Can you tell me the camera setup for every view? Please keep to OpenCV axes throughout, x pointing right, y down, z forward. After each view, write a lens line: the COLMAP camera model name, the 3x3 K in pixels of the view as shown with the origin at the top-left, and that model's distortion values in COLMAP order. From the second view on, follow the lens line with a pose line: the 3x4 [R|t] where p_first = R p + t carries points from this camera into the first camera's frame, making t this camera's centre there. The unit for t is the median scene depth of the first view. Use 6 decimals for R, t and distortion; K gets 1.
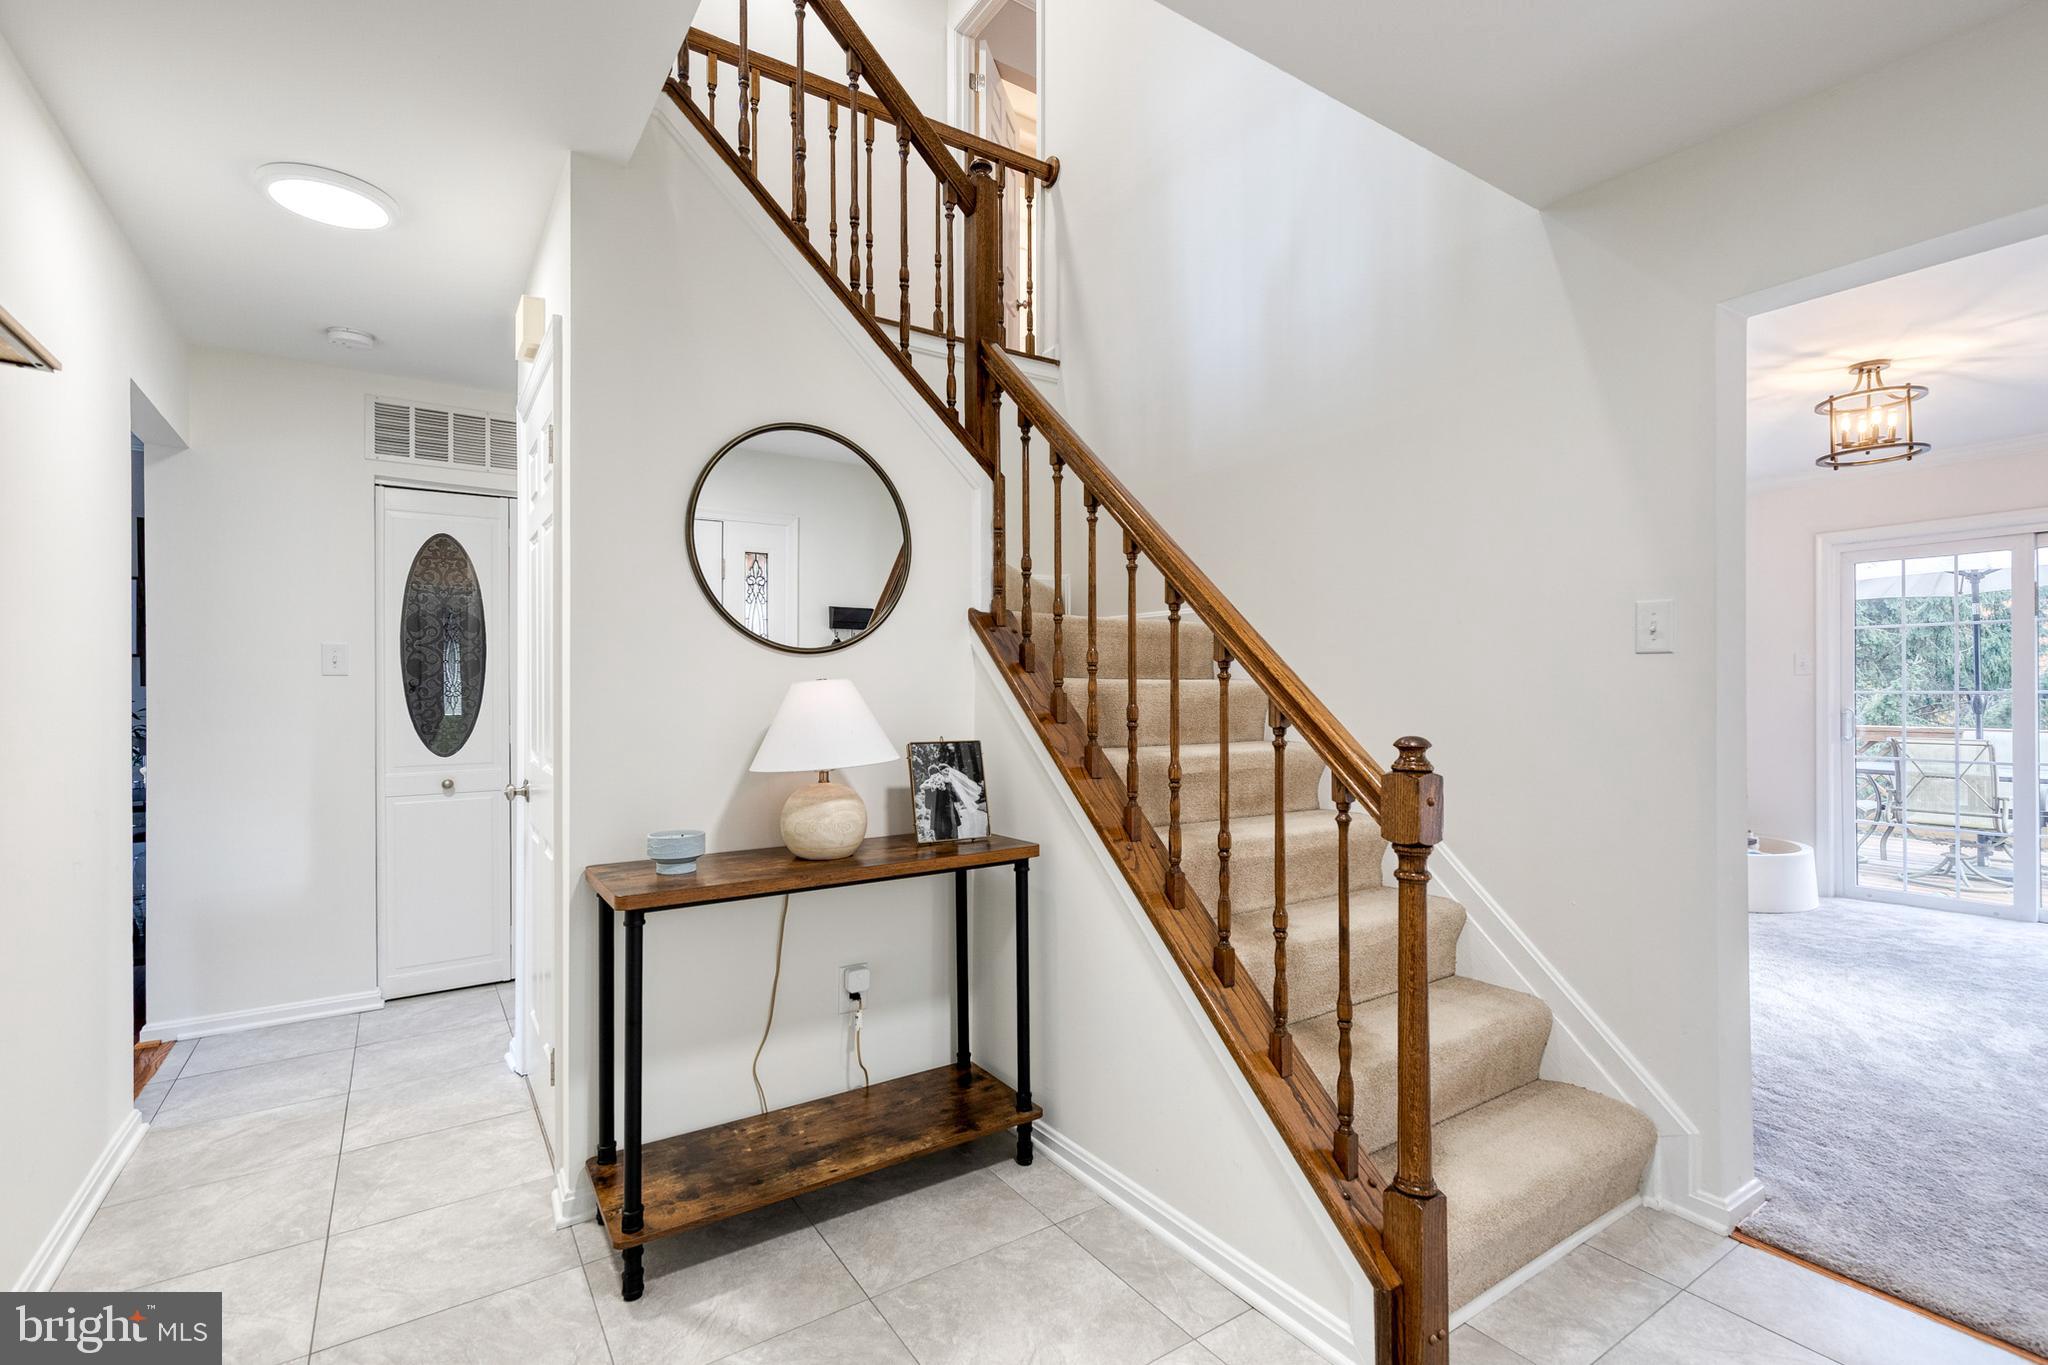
lens RADIAL K [[926.2, 0, 1046.2], [0, 926.2, 679.9], [0, 0, 1]] dist [0.004558, -0.000846]
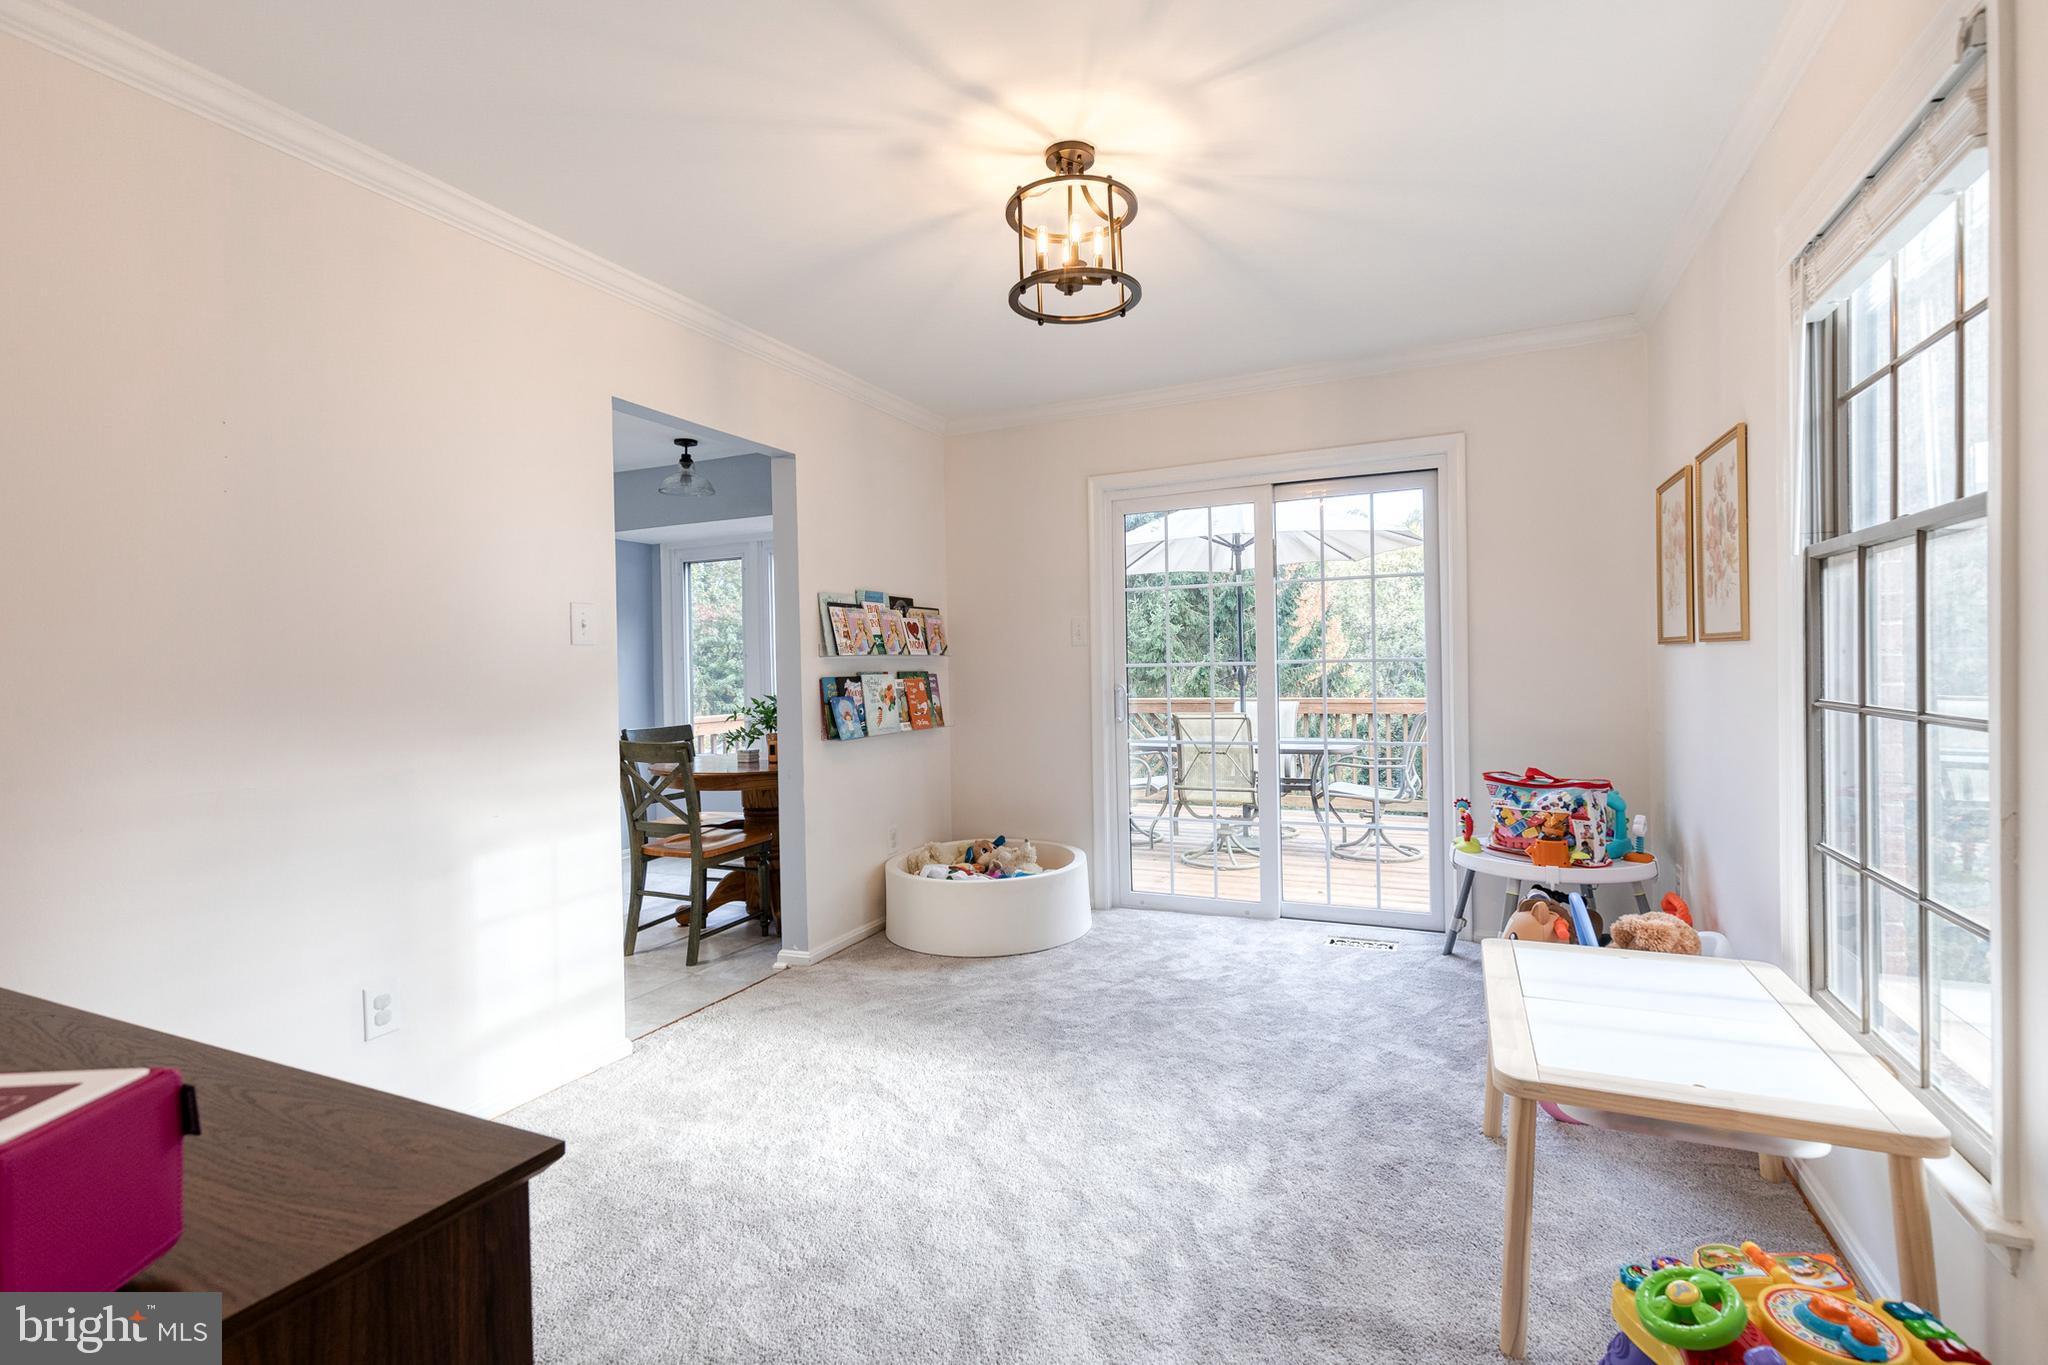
lens RADIAL K [[926.2, 0, 1046.2], [0, 926.2, 679.9], [0, 0, 1]] dist [0.004558, -0.000846]
pose [[0.850183, -0.026906, 0.525799, 0.366140], [0.018085, 0.999596, 0.021909, 0.006487], [-0.526177, -0.009117, 0.850326, 0.321762]]
